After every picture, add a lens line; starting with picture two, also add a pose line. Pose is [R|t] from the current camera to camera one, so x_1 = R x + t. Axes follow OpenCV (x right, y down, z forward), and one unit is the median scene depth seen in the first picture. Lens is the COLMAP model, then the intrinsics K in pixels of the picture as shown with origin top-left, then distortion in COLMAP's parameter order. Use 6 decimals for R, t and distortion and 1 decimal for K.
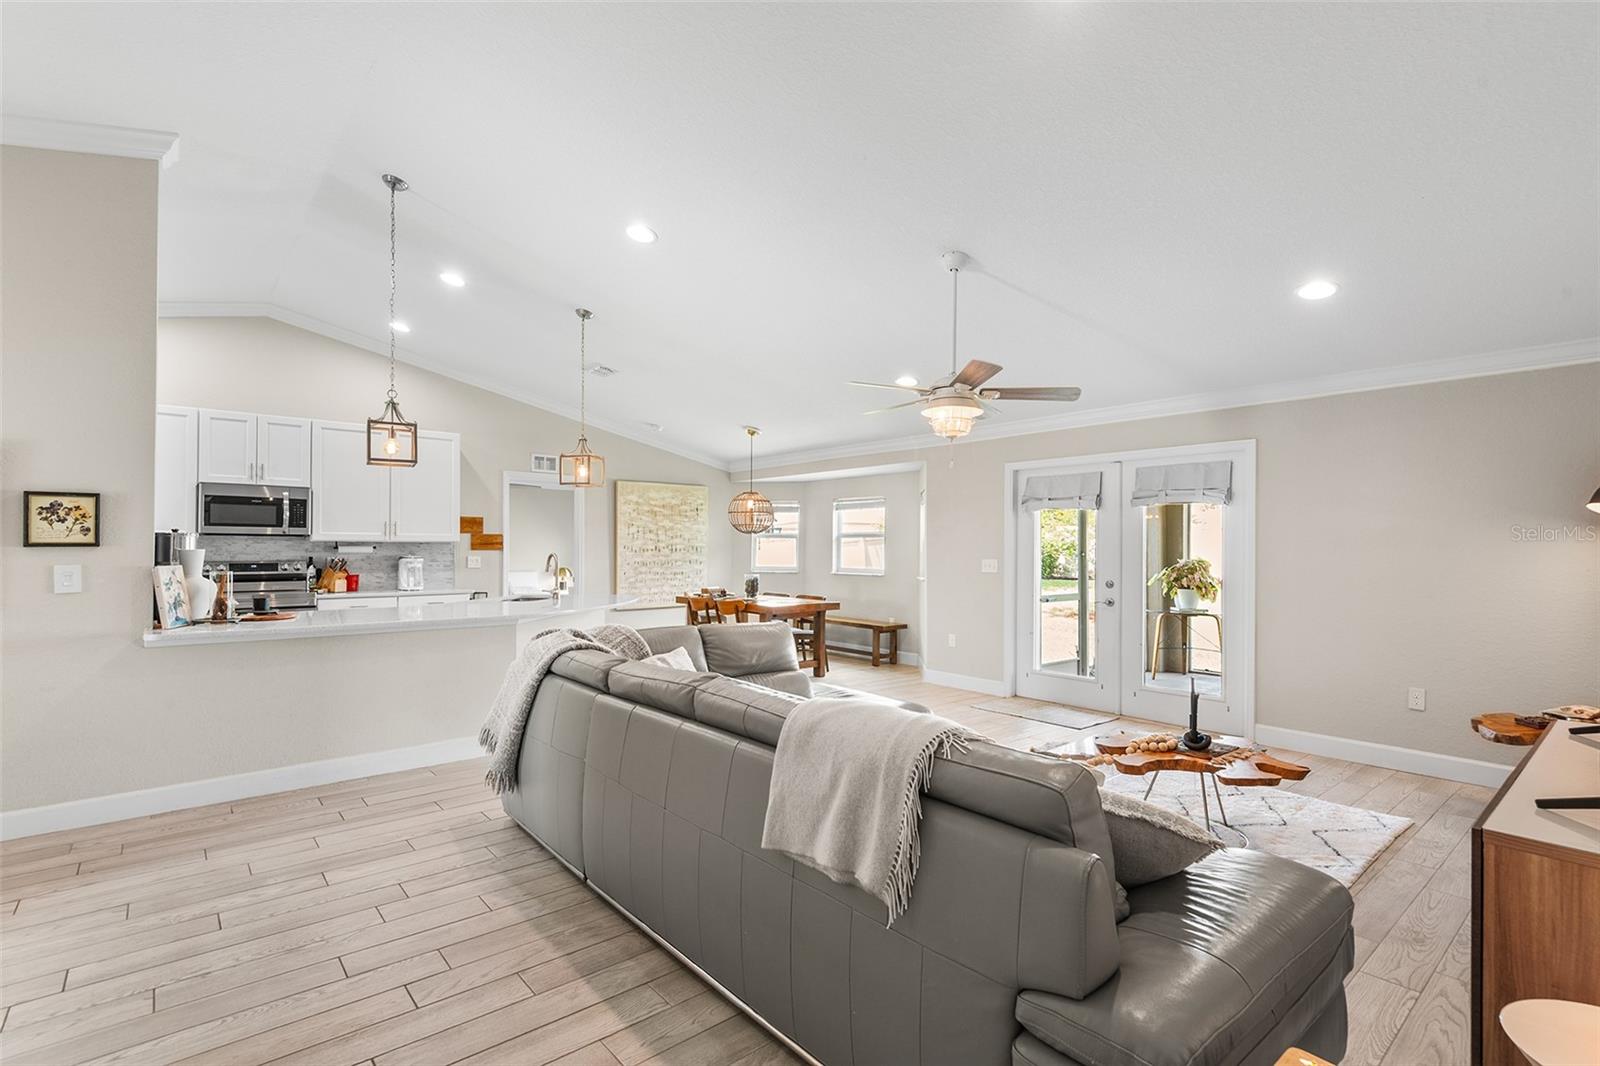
lens RADIAL K [[741.2, 0, 794.5], [0, 741.2, 547.6], [0, 0, 1]] dist [0.012640, -0.000429]
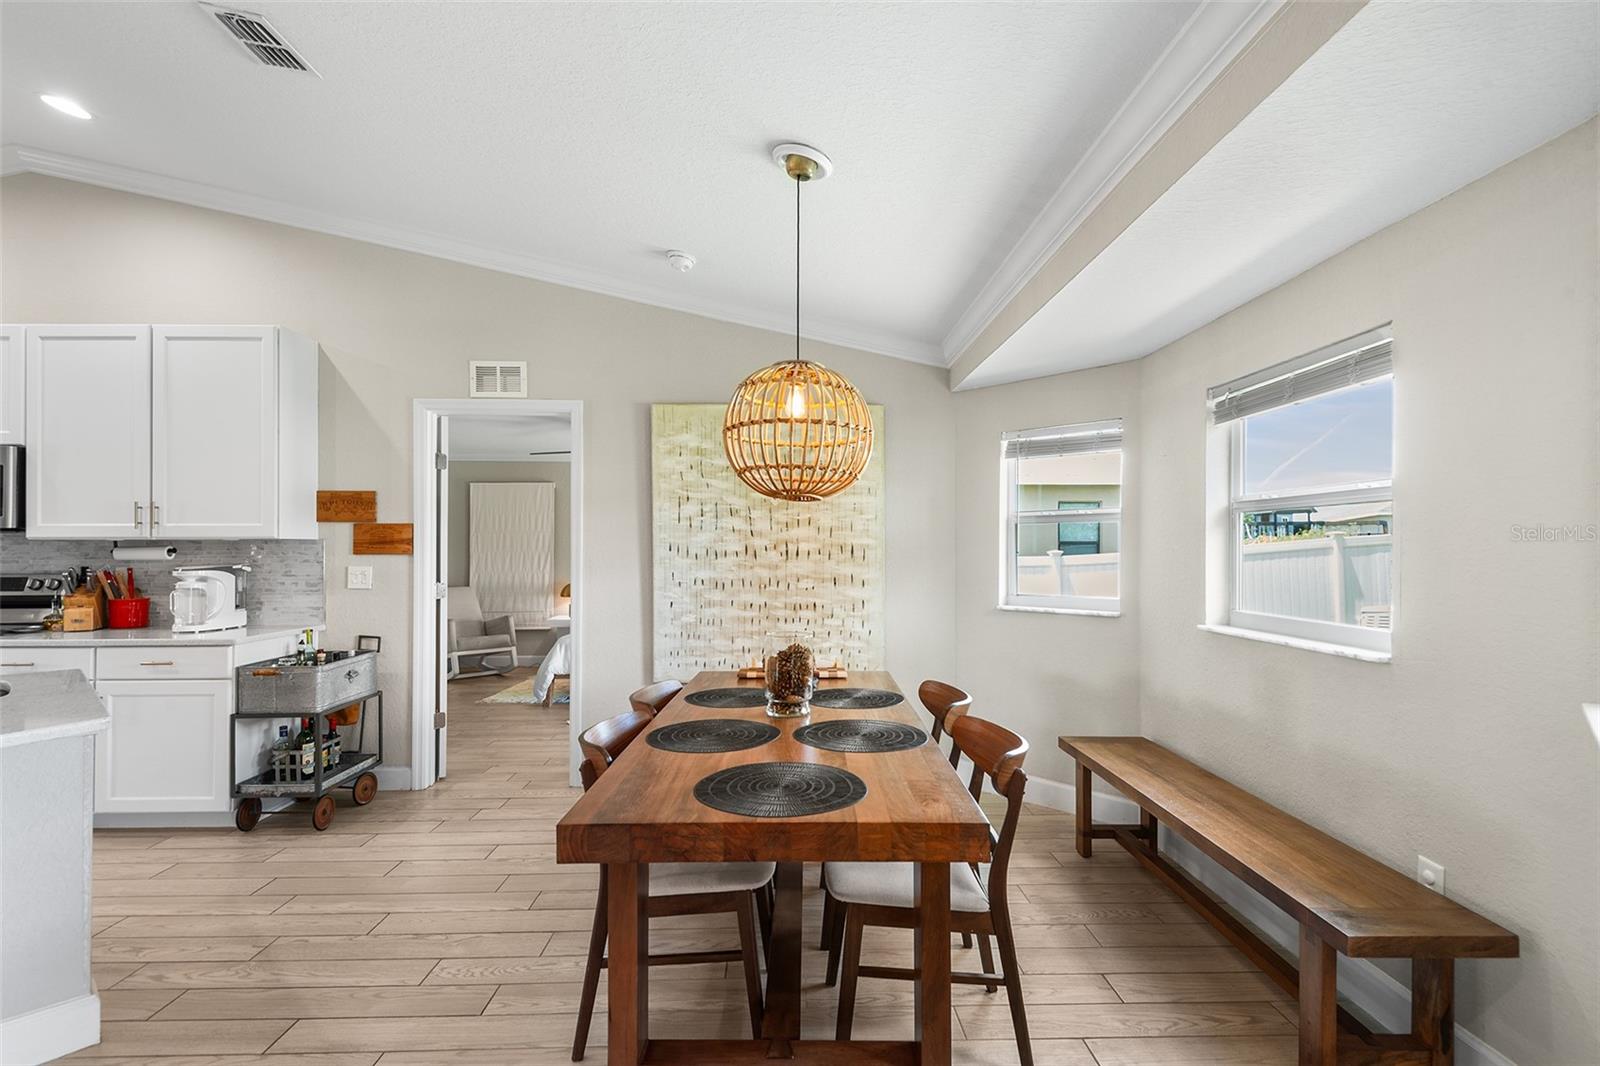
lens RADIAL K [[741.2, 0, 794.5], [0, 741.2, 547.6], [0, 0, 1]] dist [0.012640, -0.000429]
pose [[0.781484, -0.006060, -0.623896, 0.119860], [0.003877, 0.999981, -0.004856, 0.001904], [0.623913, 0.001376, 0.781492, 0.690873]]
